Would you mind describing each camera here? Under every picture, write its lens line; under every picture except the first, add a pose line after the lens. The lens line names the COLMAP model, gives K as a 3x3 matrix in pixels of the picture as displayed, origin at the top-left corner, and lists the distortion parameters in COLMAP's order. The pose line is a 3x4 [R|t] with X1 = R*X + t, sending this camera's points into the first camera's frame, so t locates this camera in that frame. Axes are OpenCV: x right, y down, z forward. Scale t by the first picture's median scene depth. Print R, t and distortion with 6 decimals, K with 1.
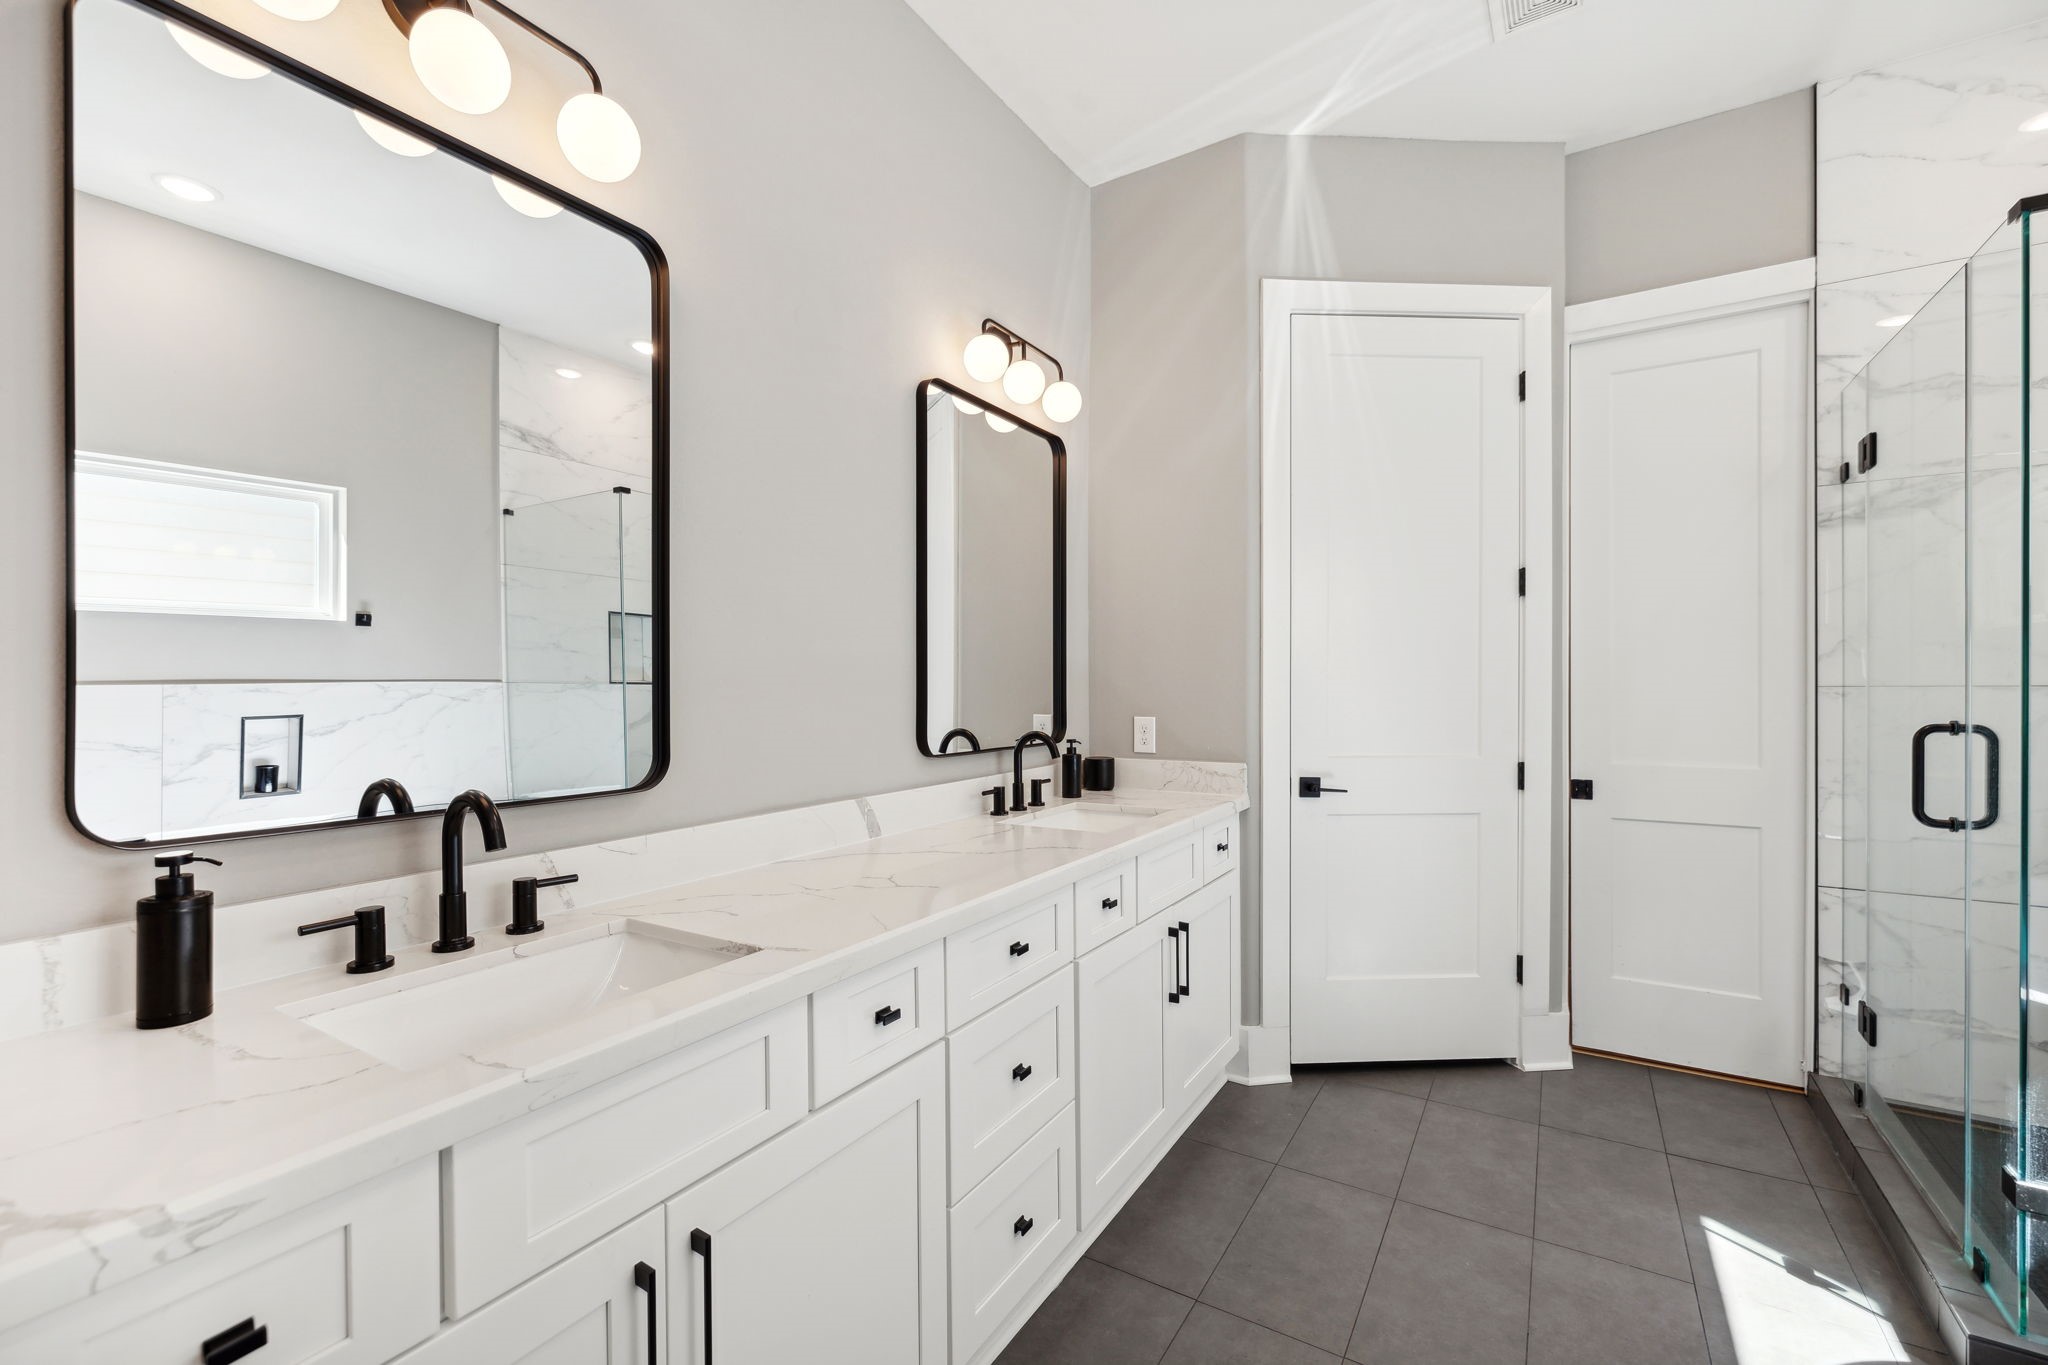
lens RADIAL K [[888.1, 0, 1025.1], [0, 888.1, 683.4], [0, 0, 1]] dist [0.001253, 0.000088]
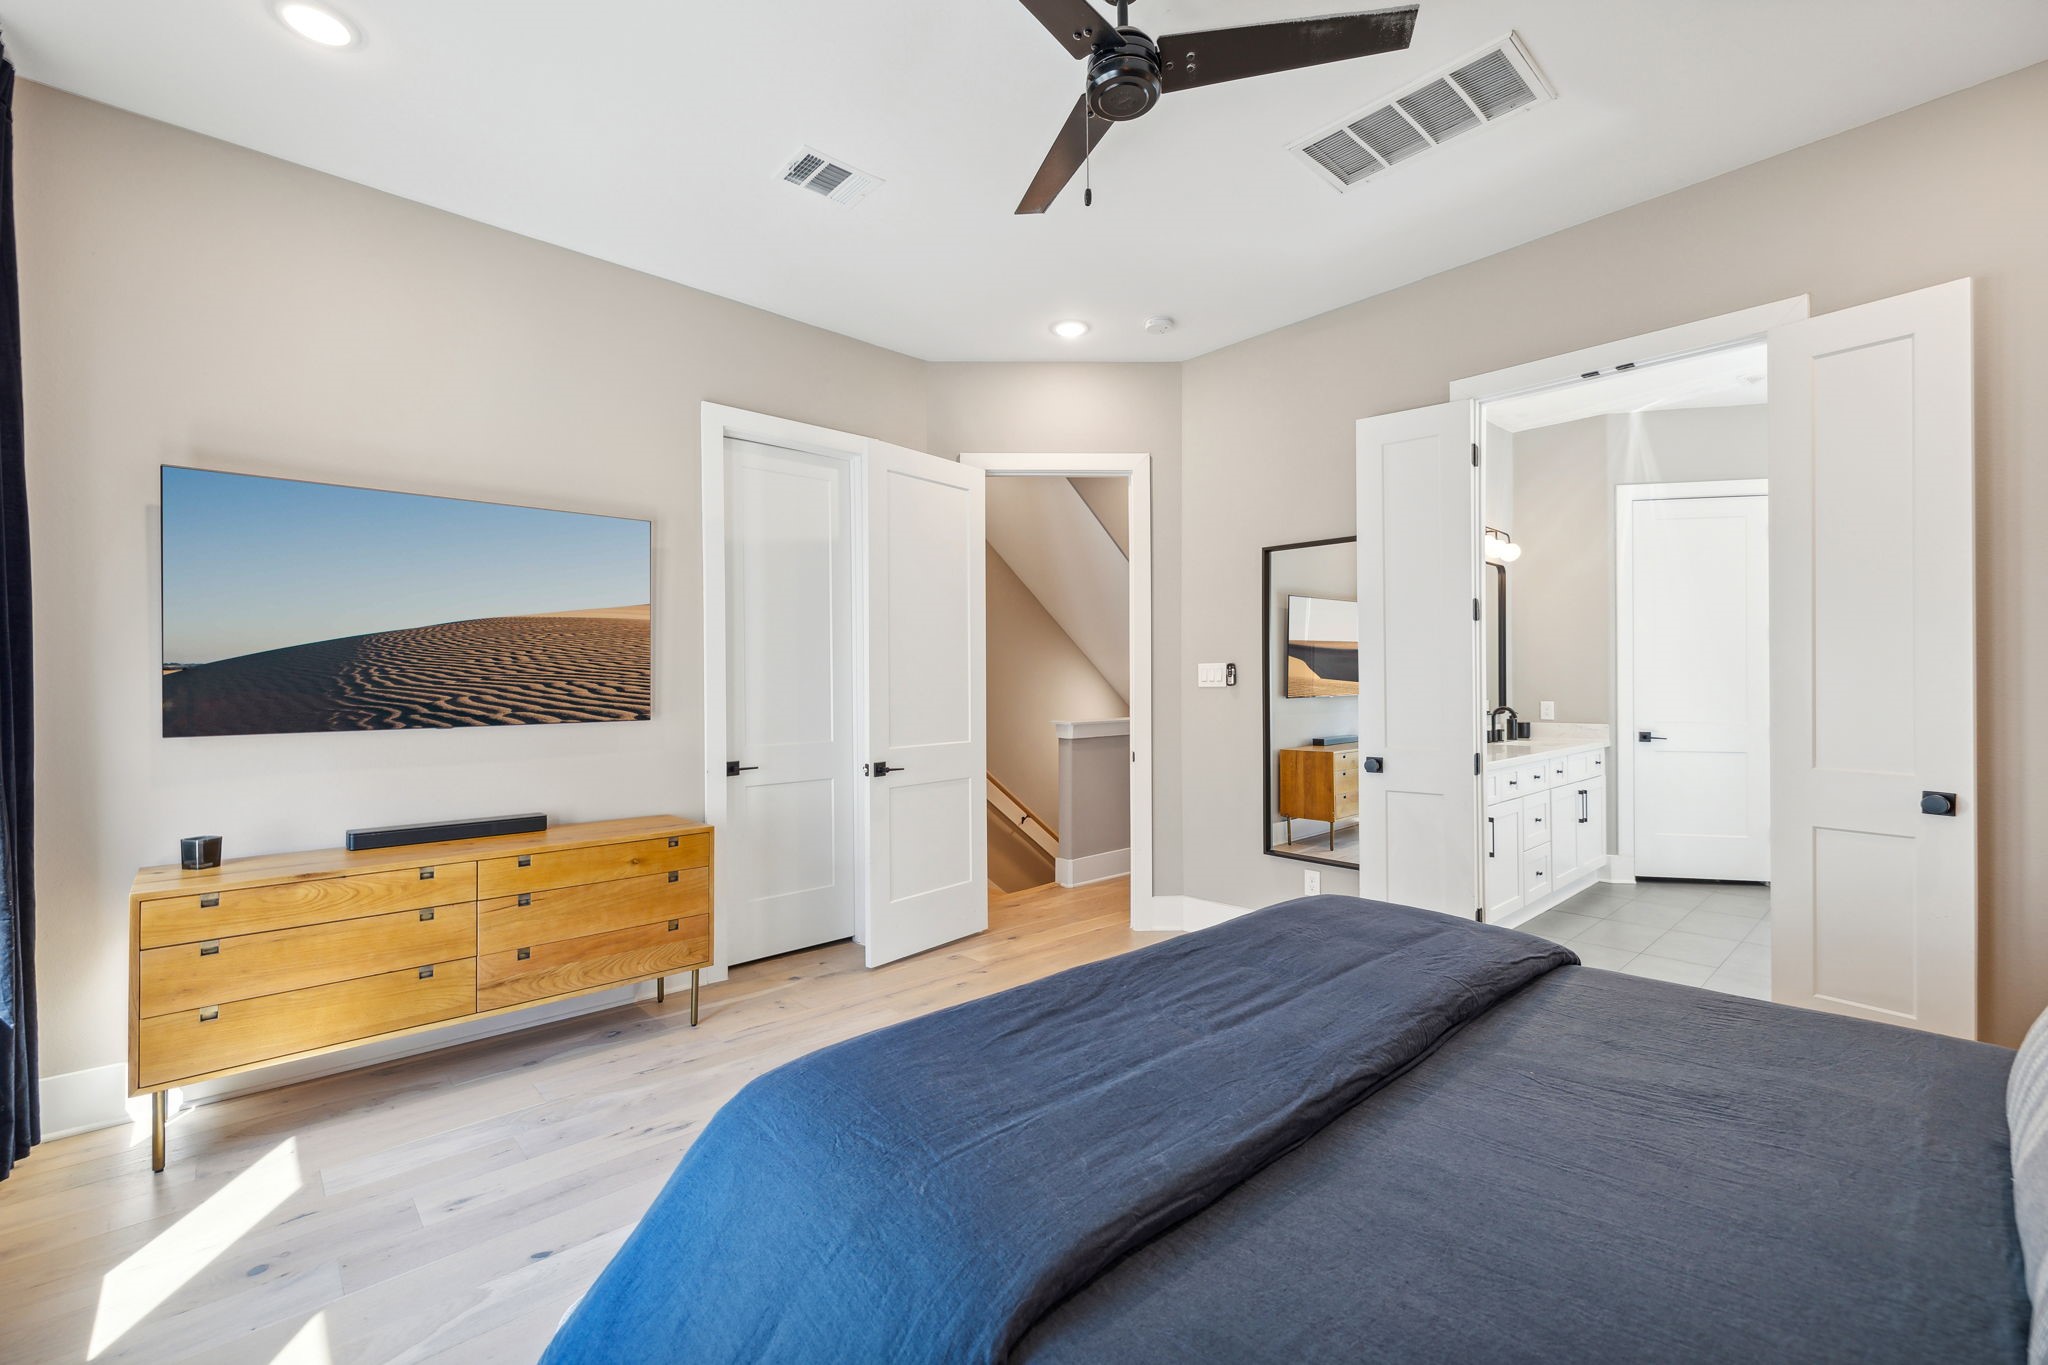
lens RADIAL K [[888.1, 0, 1019.2], [0, 888.1, 678.8], [0, 0, 1]] dist [0.001253, 0.000088]
pose [[0.963268, -0.002306, -0.268533, -0.500650], [-0.000945, 0.999928, -0.011977, 0.012259], [0.268541, 0.011791, 0.963196, -1.311059]]
